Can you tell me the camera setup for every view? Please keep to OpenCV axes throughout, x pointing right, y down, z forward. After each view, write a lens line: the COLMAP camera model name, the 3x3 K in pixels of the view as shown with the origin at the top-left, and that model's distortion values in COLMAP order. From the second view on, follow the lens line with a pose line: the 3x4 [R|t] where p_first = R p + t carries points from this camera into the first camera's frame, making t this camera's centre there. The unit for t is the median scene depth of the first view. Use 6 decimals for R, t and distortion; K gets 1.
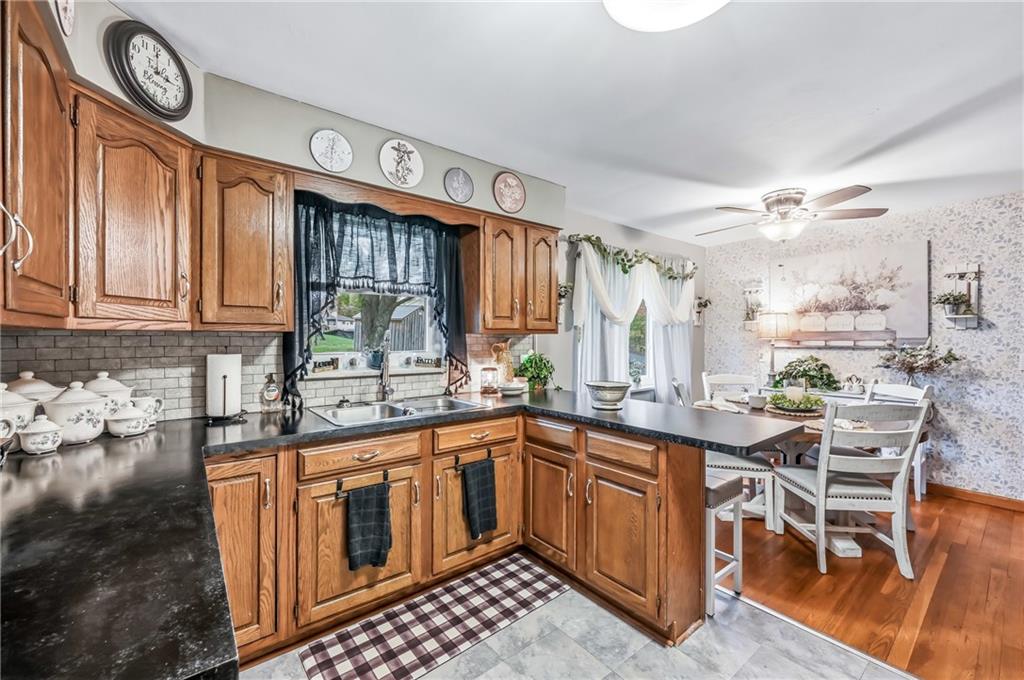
lens RADIAL K [[418.9, 0, 516.2], [0, 418.9, 337.3], [0, 0, 1]] dist [0.000651, -0.000059]
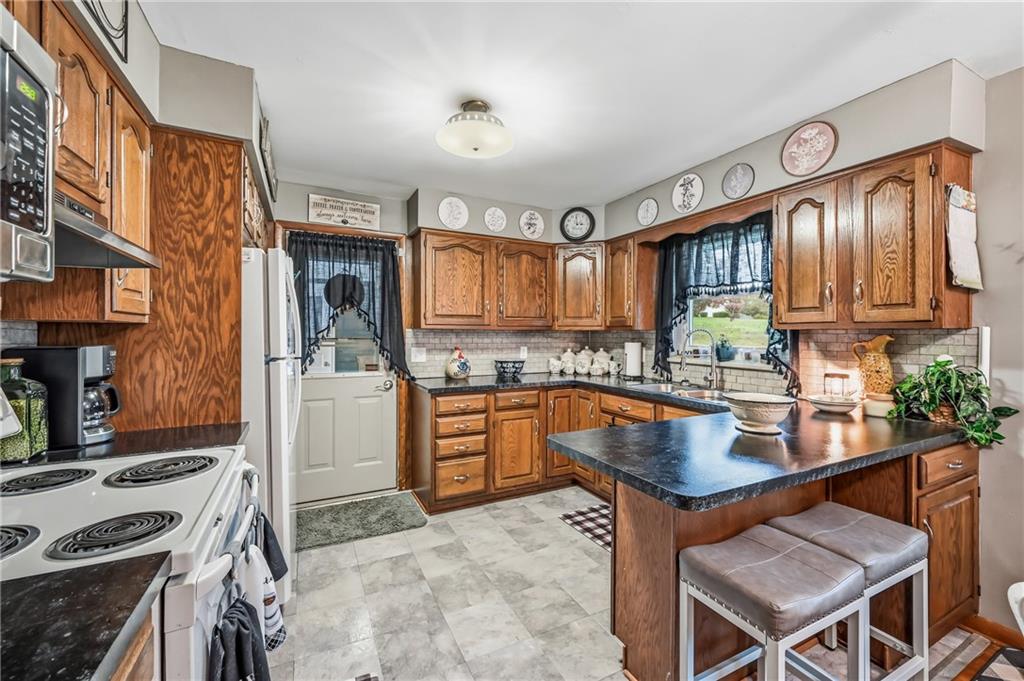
lens RADIAL K [[411.2, 0, 511.5], [0, 411.2, 335.0], [0, 0, 1]] dist [-0.000308, 0.000011]
pose [[-0.206704, 0.000668, -0.978403, 1.032411], [-0.004999, 0.999986, 0.001739, 0.005661], [0.978391, 0.005251, -0.206698, 0.746415]]
